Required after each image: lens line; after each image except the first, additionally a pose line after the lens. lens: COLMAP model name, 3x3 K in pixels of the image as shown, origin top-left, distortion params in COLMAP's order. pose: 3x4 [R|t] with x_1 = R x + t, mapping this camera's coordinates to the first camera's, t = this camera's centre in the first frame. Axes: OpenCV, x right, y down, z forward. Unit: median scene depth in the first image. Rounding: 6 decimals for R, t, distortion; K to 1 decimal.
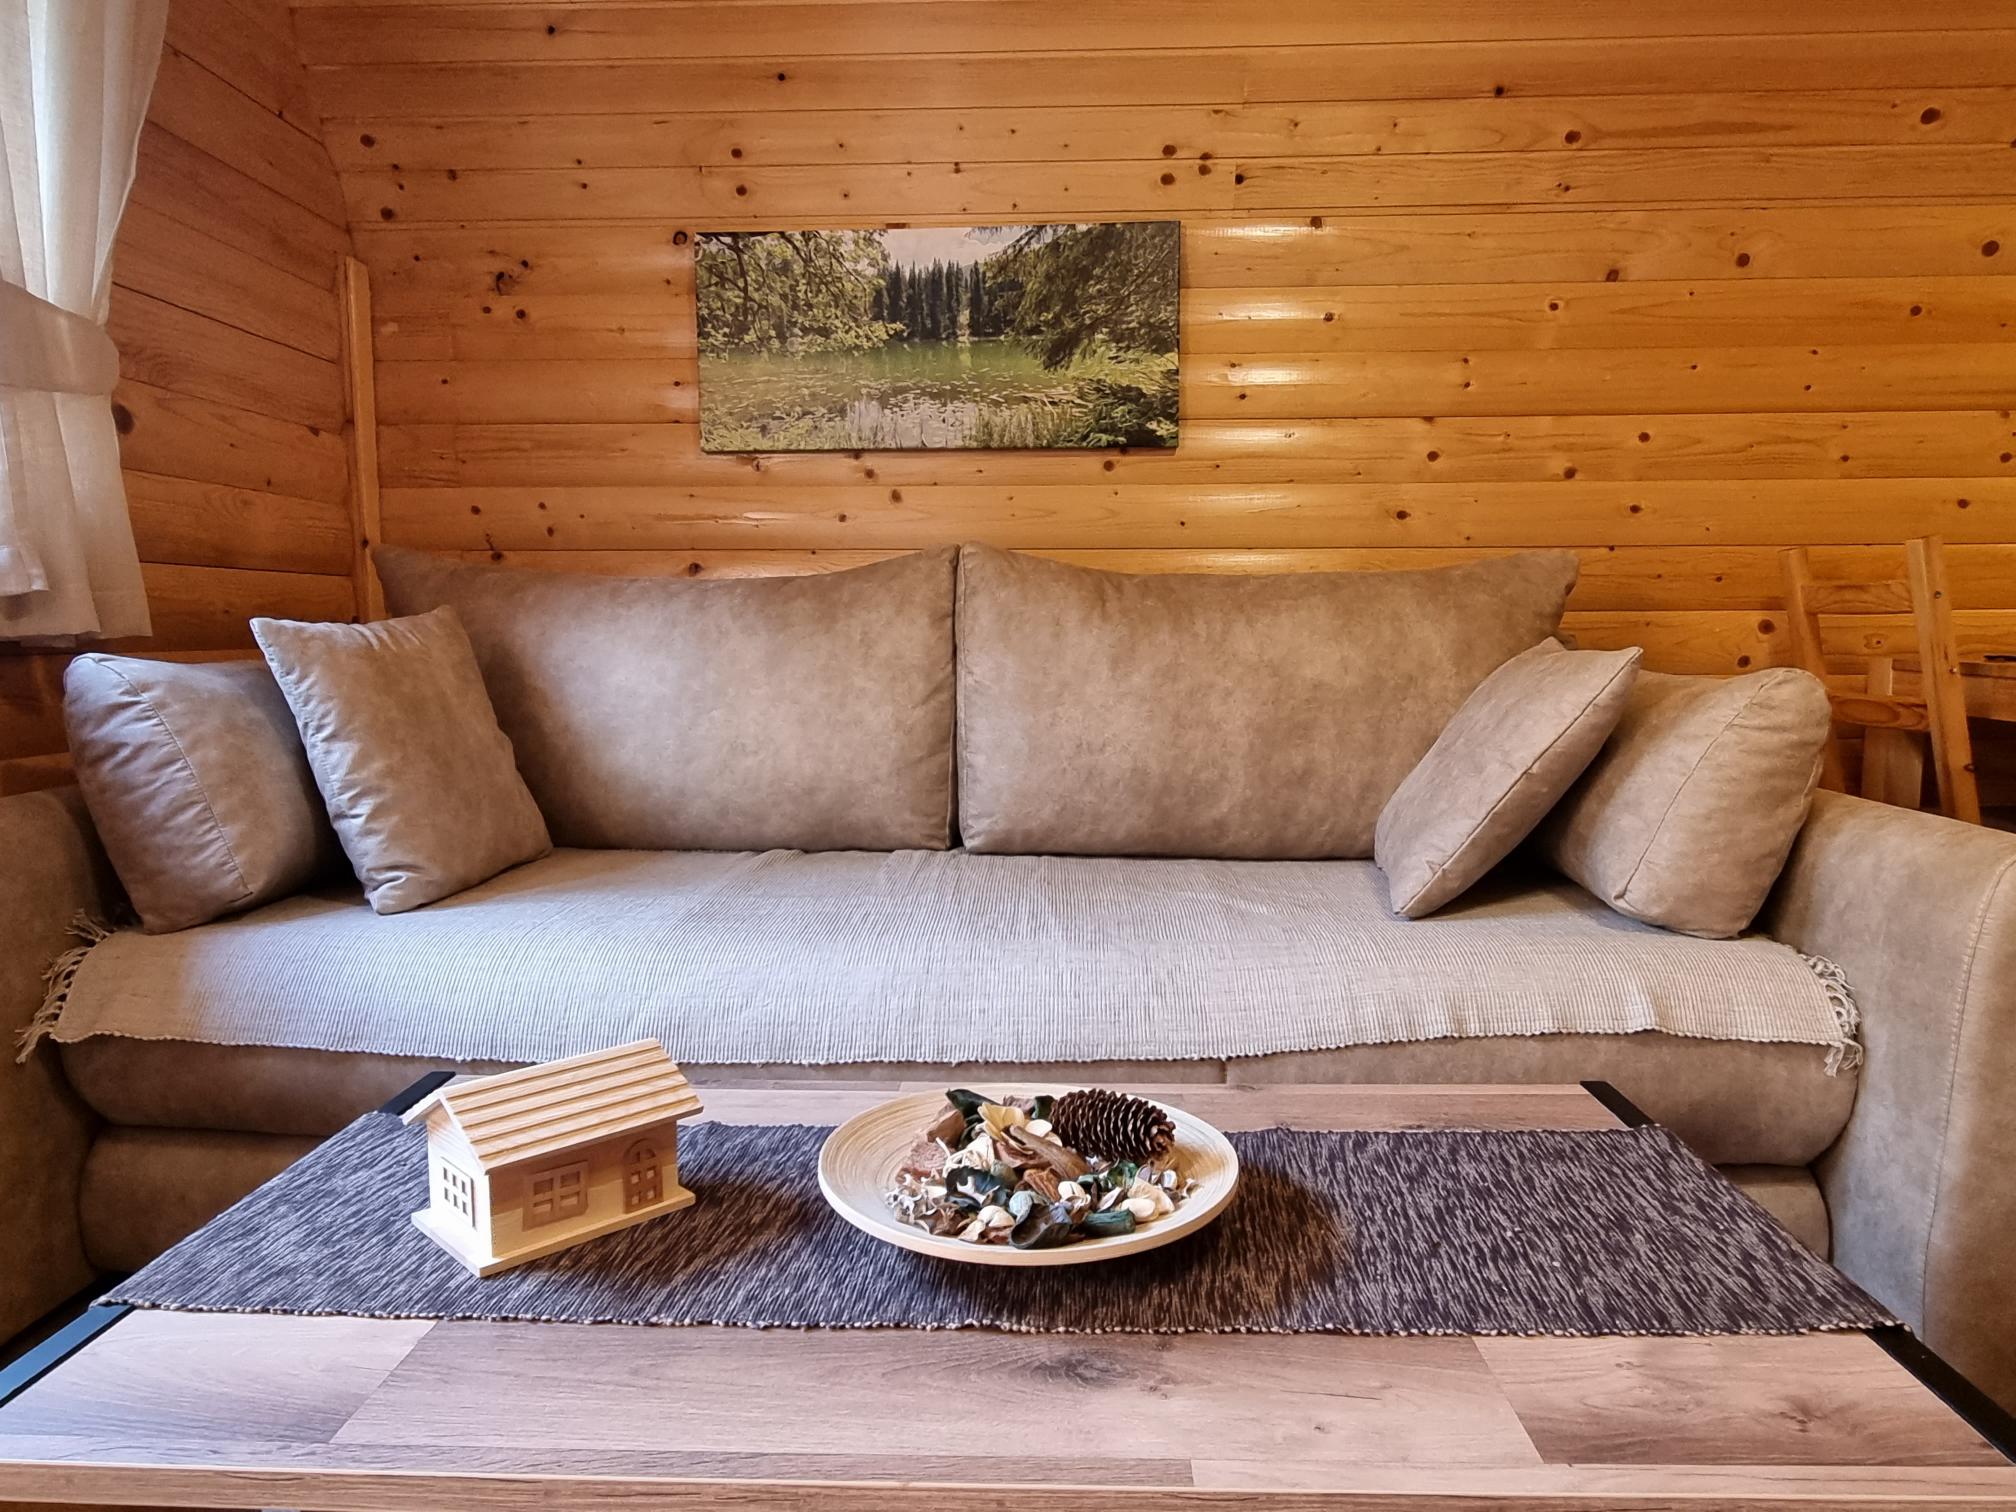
lens RADIAL K [[1329.6, 0, 1026.4], [0, 1329.6, 757.1], [0, 0, 1]] dist [0.005540, -0.001768]
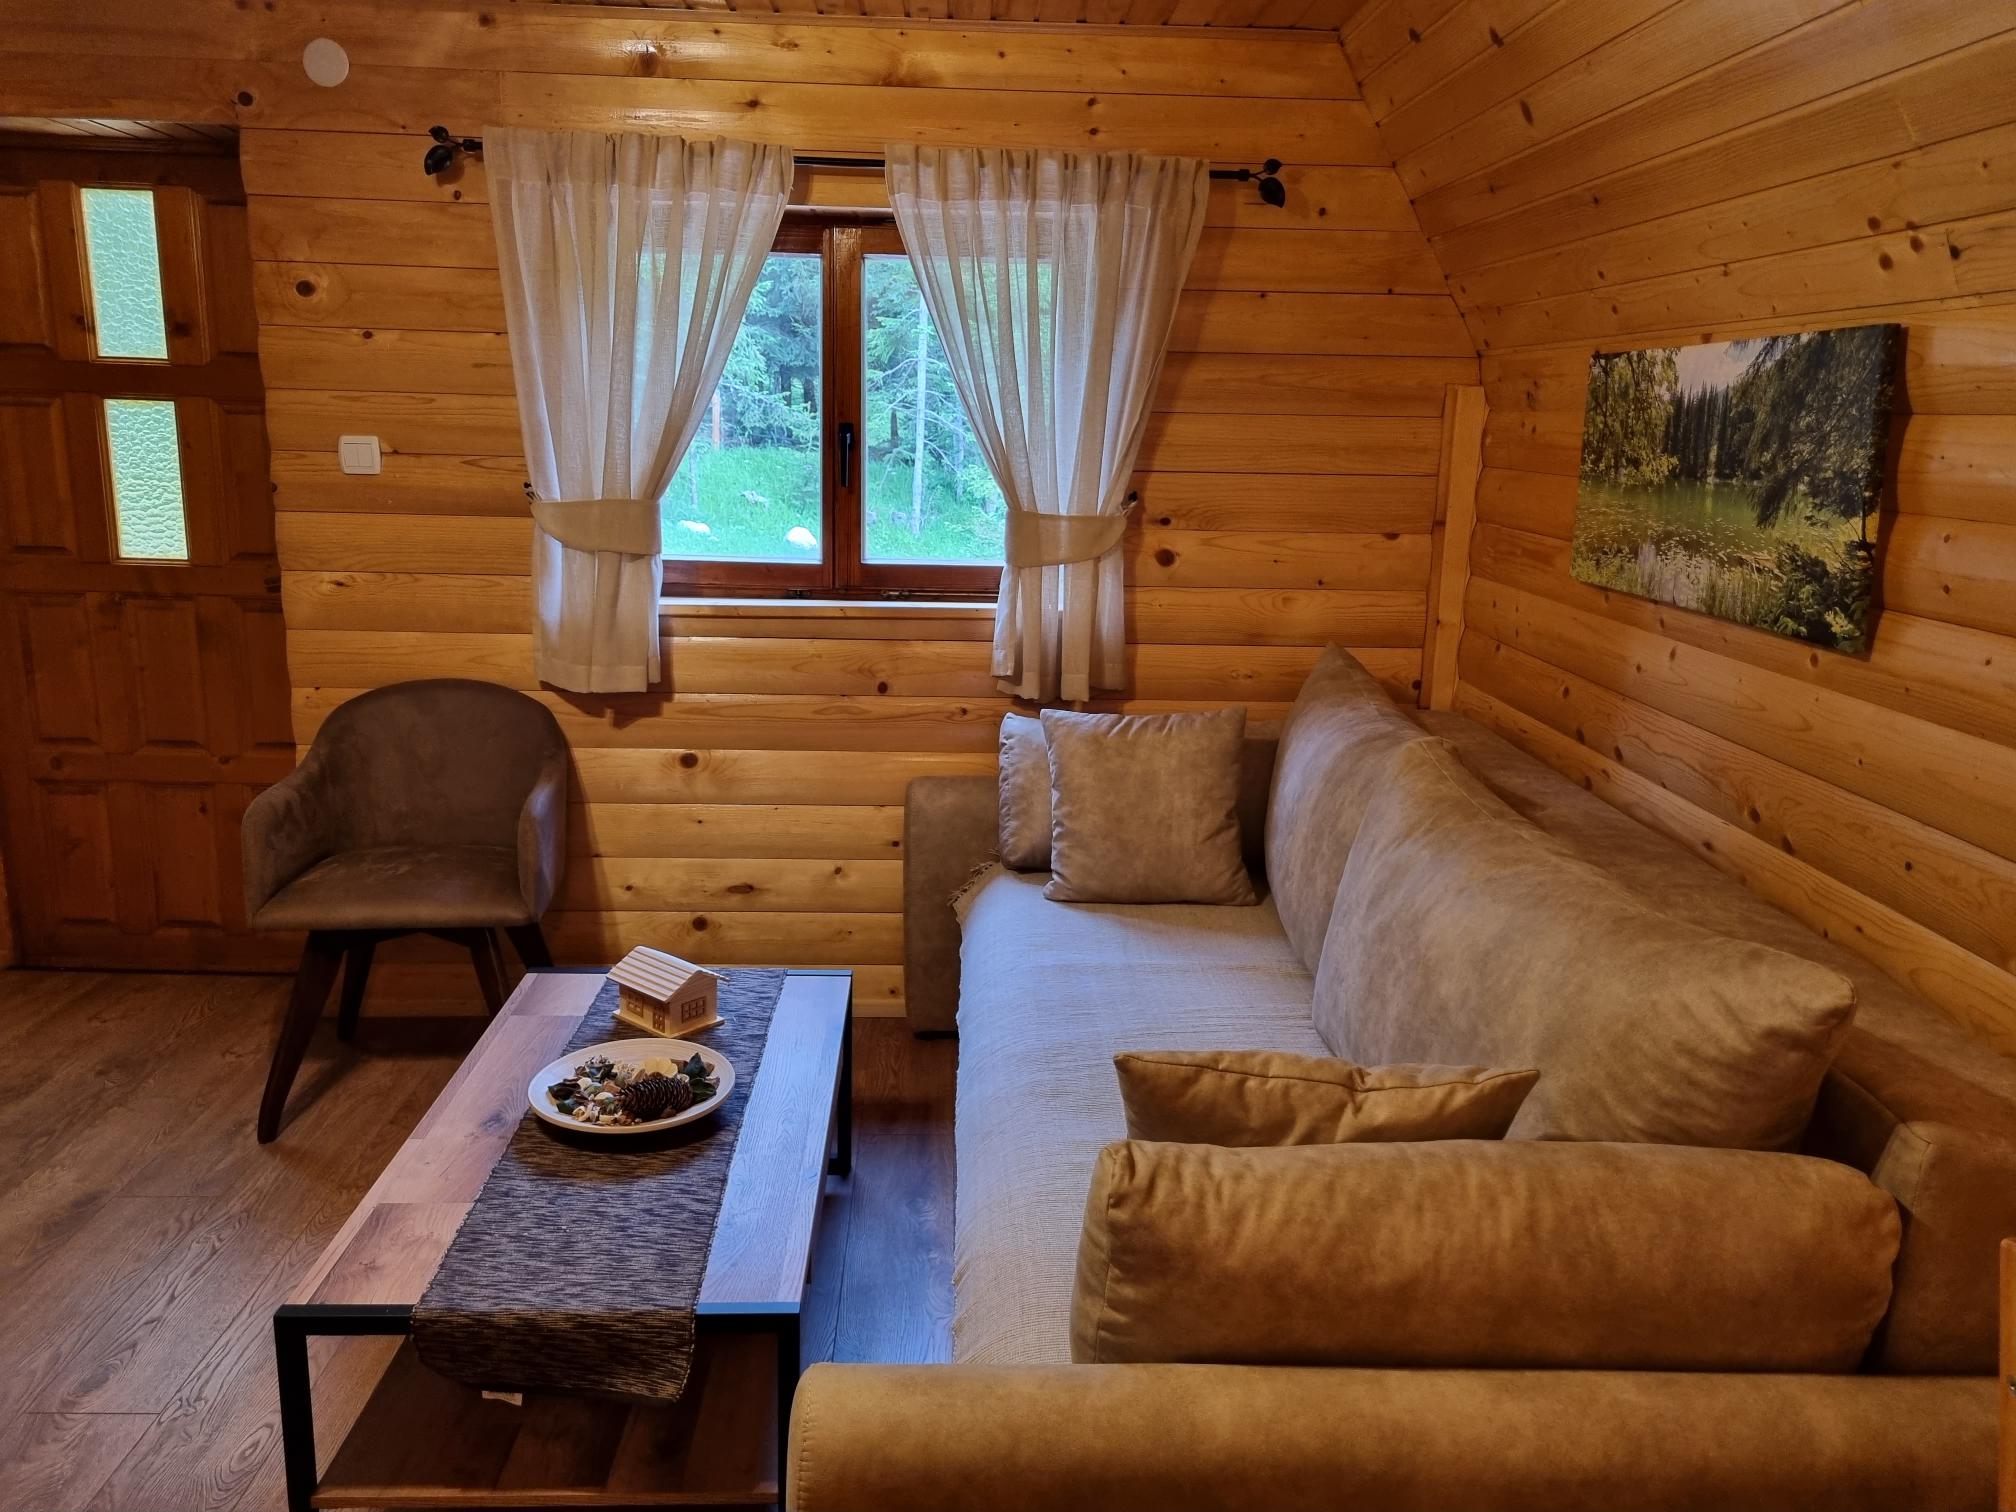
lens RADIAL K [[1517.8, 0, 1010.4], [0, 1517.8, 778.3], [0, 0, 1]] dist [0.038577, -0.007633]
pose [[0.073823, 0.240201, -0.967912, 0.871567], [-0.122328, 0.965412, 0.230251, -0.303038], [0.989740, 0.101405, 0.100653, 0.504827]]
